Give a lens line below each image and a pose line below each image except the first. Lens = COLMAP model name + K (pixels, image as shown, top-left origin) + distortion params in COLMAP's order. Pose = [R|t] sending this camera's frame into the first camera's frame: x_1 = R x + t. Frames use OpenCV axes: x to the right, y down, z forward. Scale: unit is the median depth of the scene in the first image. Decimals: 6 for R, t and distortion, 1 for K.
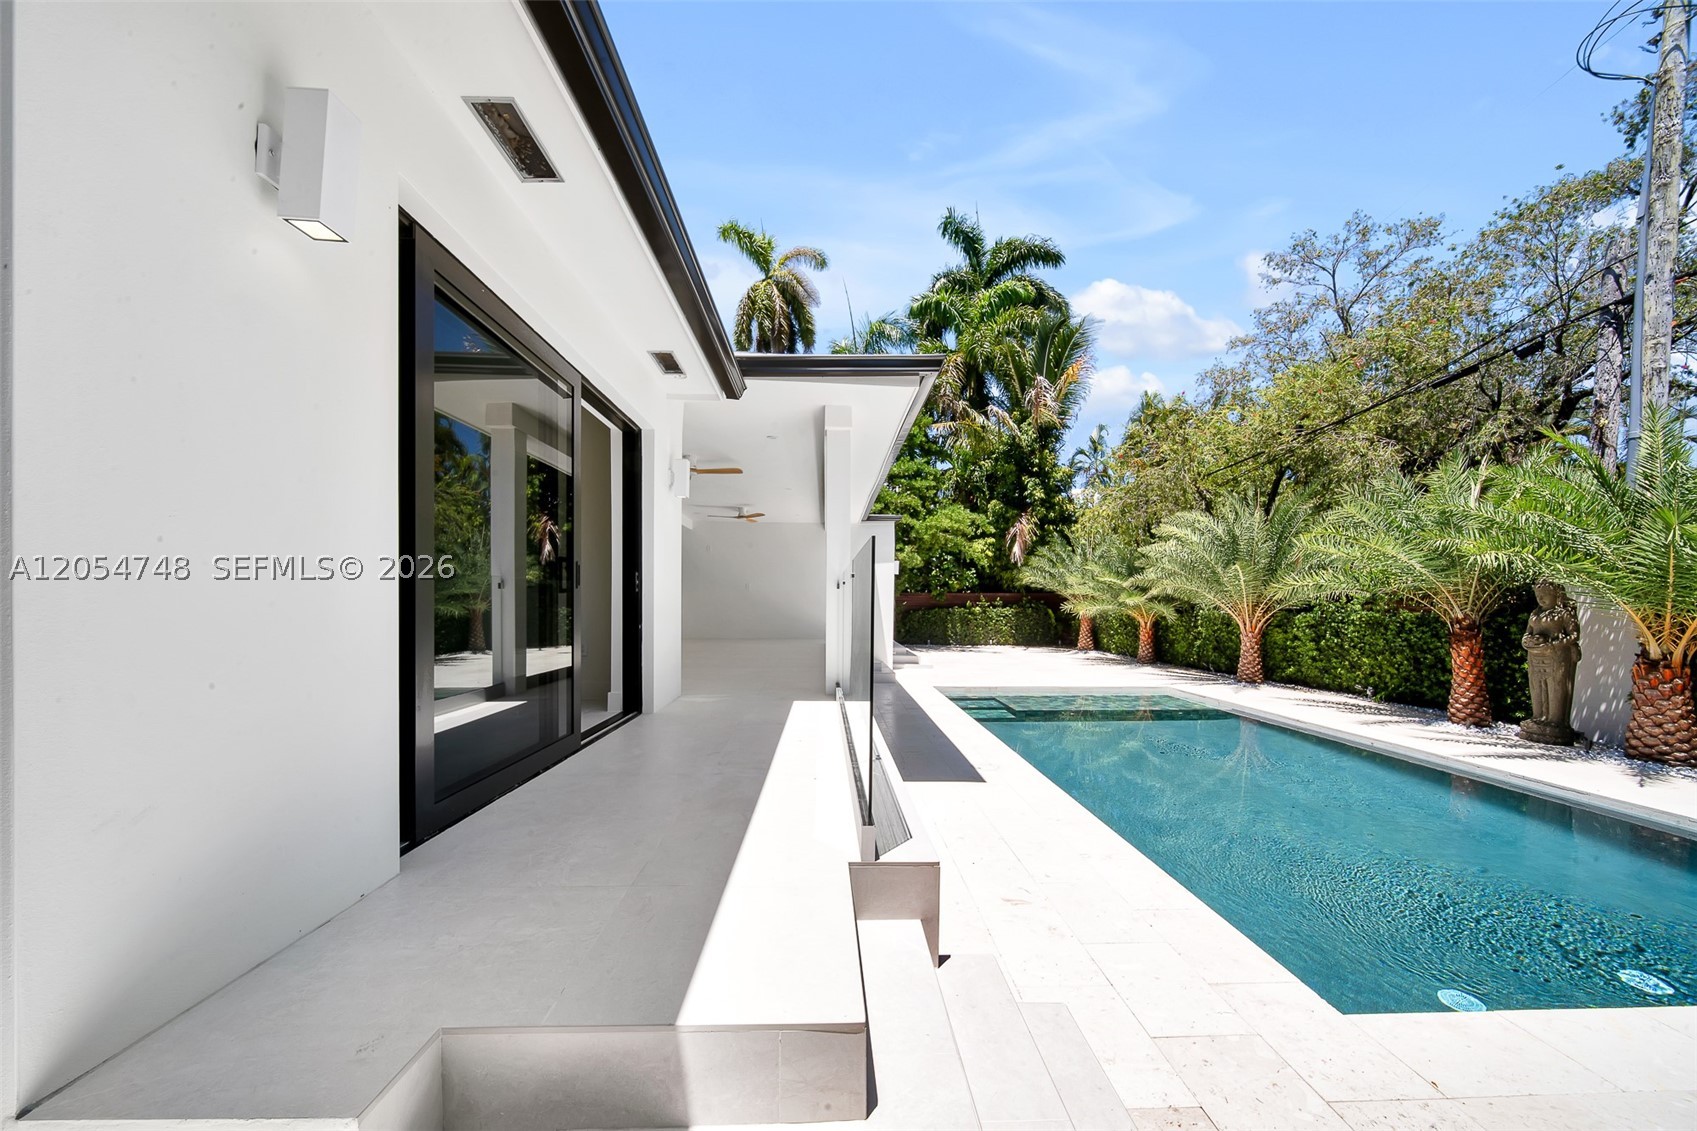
lens RADIAL K [[606.0, 0, 838.4], [0, 606.0, 605.2], [0, 0, 1]] dist [-0.000041, -0.001954]
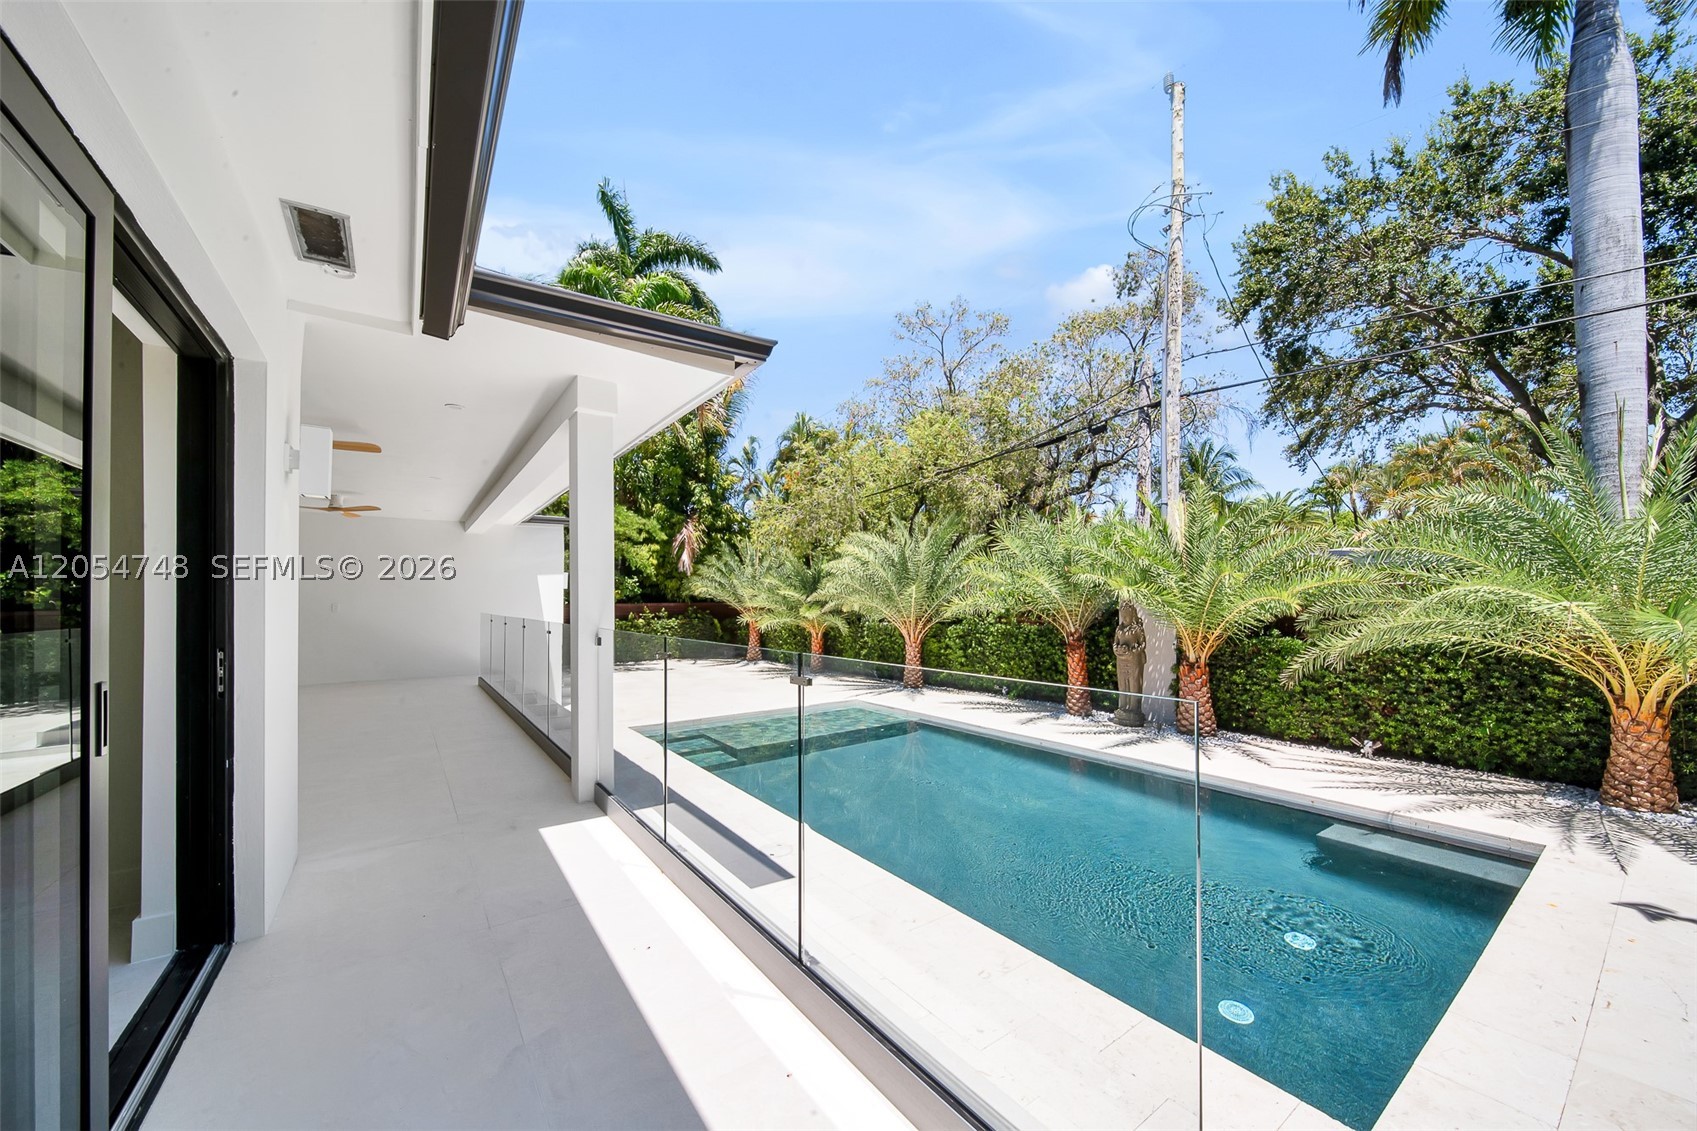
lens RADIAL K [[617.6, 0, 830.7], [0, 617.6, 591.6], [0, 0, 1]] dist [-0.001591, -0.001732]
pose [[0.836805, -0.003480, 0.547490, -0.052993], [0.015593, 0.999726, -0.017478, -0.022951], [-0.547279, 0.023163, 0.836630, 0.088636]]
